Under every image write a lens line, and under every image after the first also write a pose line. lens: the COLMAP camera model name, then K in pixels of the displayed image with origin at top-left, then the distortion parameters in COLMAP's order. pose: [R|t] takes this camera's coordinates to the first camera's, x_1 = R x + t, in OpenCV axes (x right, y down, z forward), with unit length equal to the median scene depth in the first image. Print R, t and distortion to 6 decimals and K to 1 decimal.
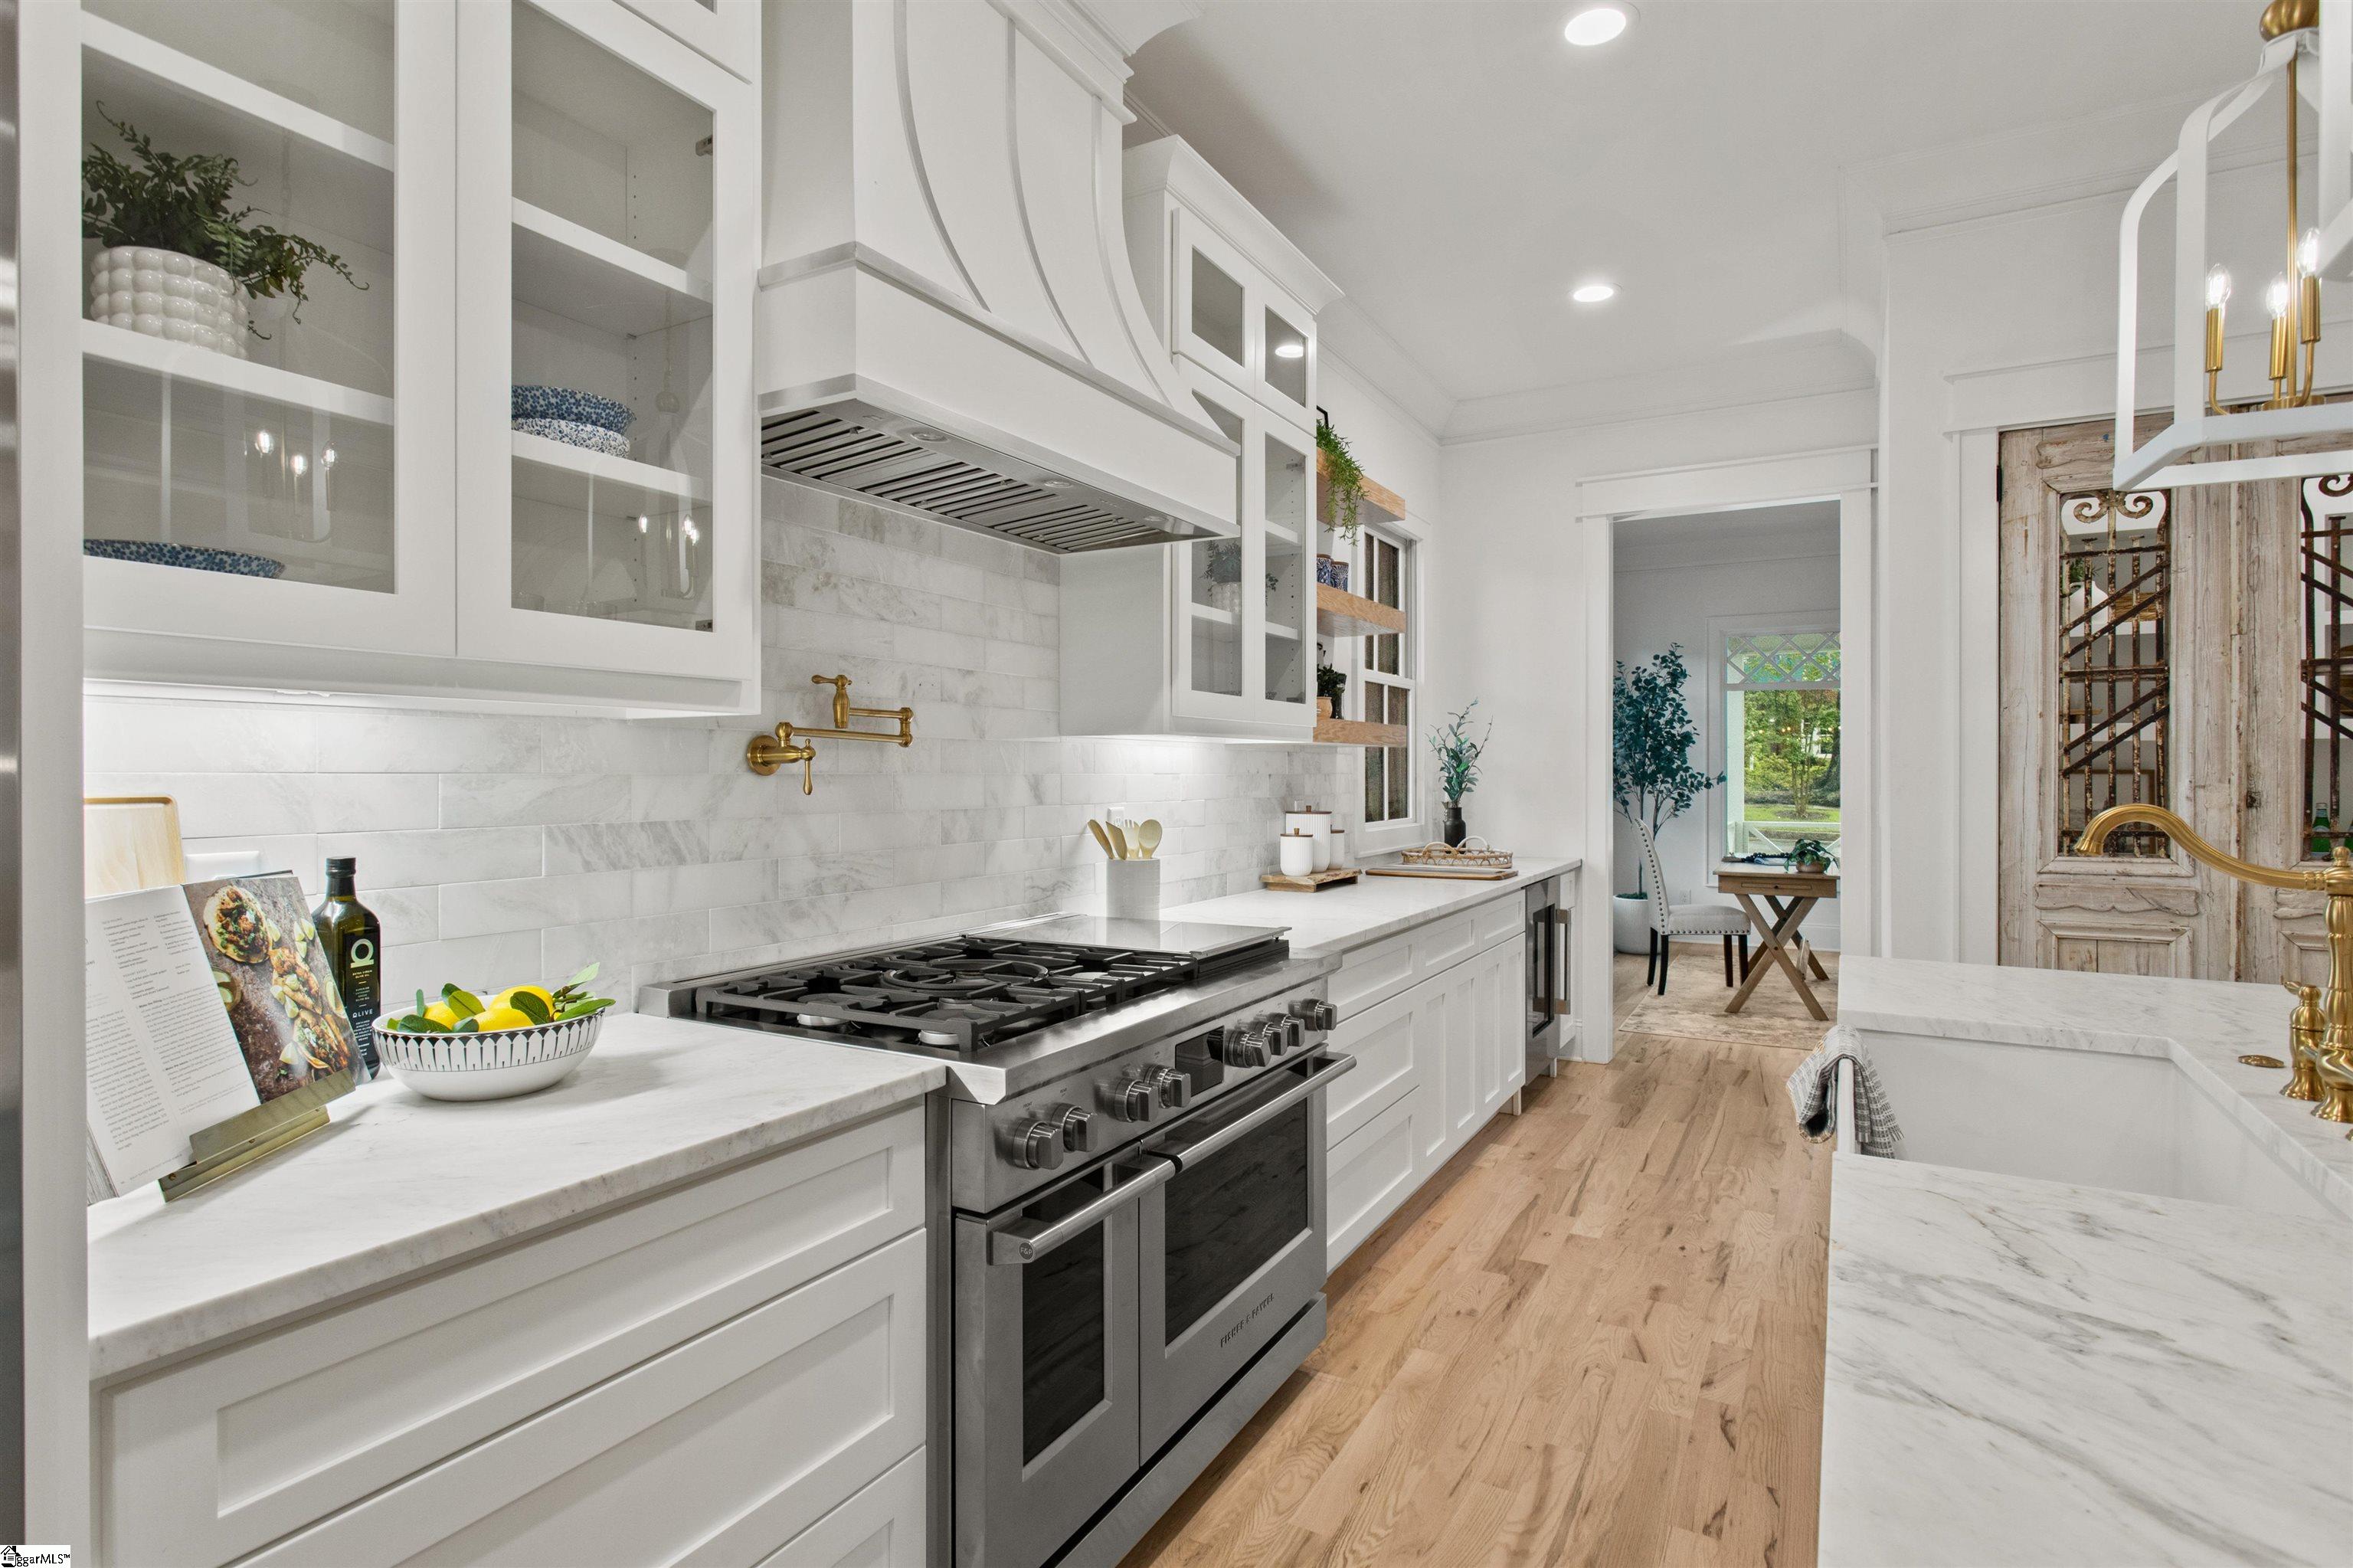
lens RADIAL K [[1219.0, 0, 1176.5], [0, 1219.0, 784.0], [0, 0, 1]] dist [0.001796, 0.000240]
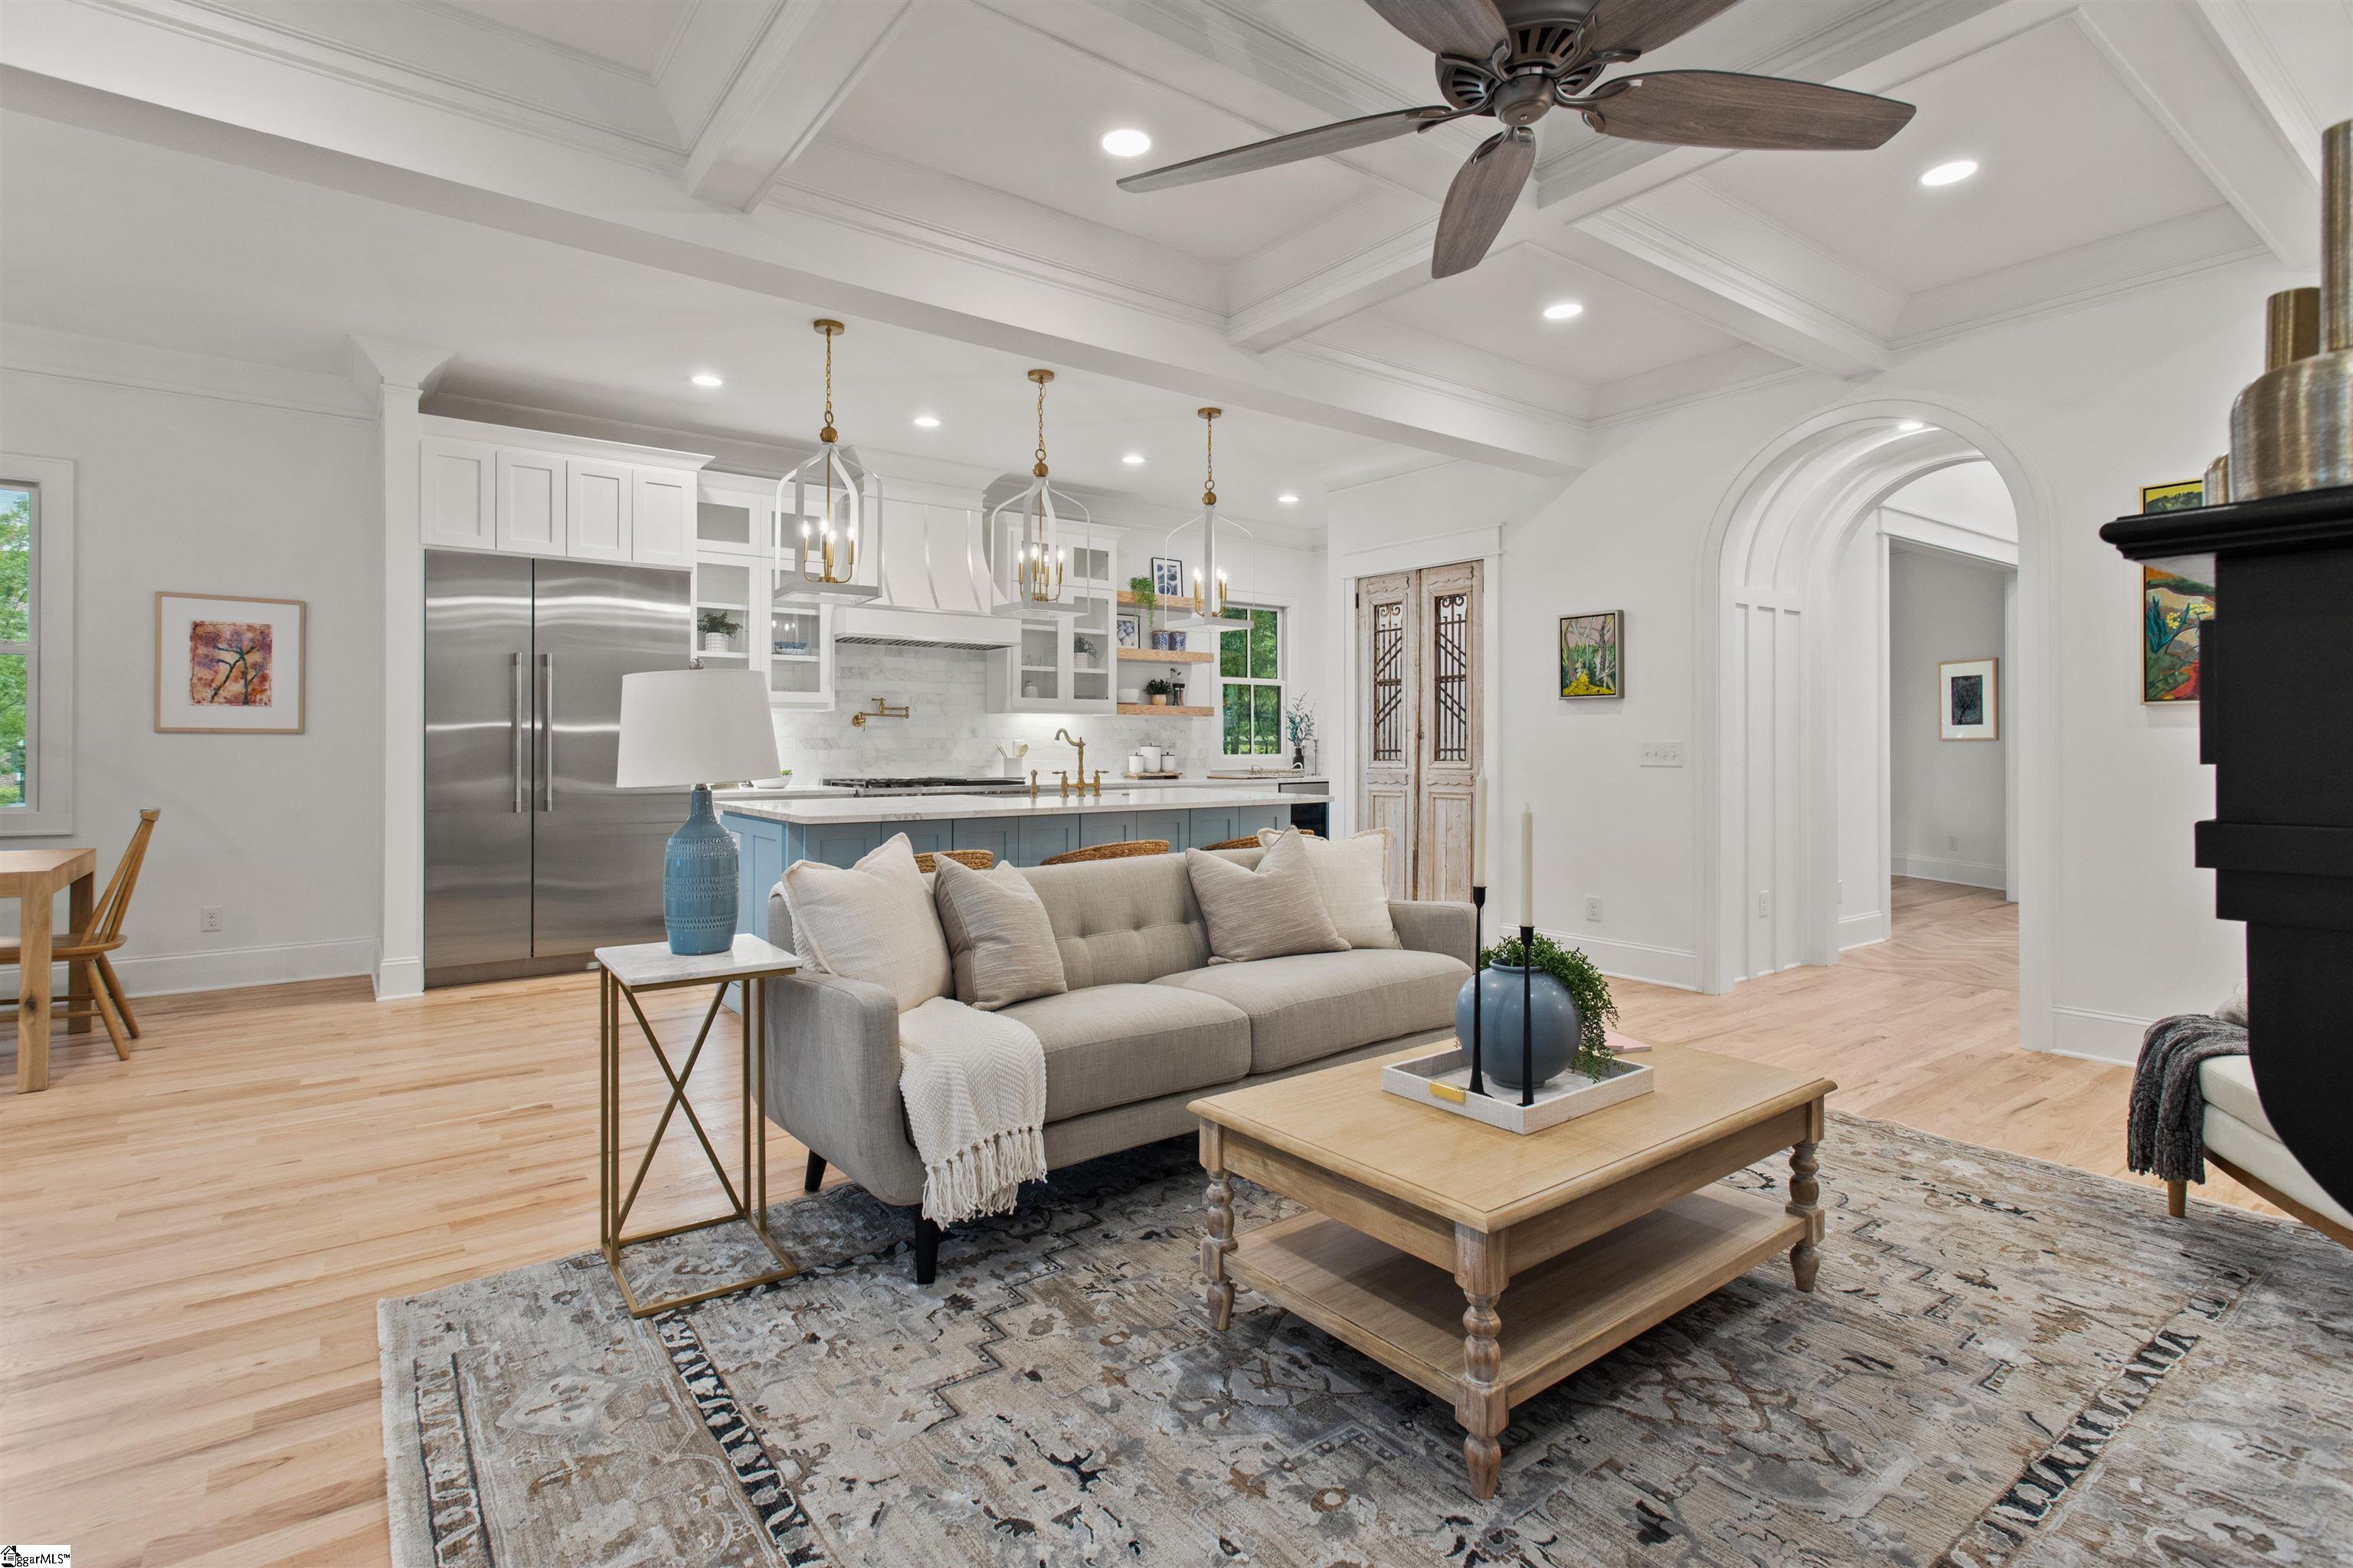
lens RADIAL K [[1141.7, 0, 1157.2], [0, 1141.7, 783.7], [0, 0, 1]] dist [0.003675, 0.000510]
pose [[0.912397, 0.014178, -0.409062, 1.721795], [-0.004084, 0.999665, 0.025539, 0.067343], [0.409287, -0.021631, 0.912149, -1.611313]]
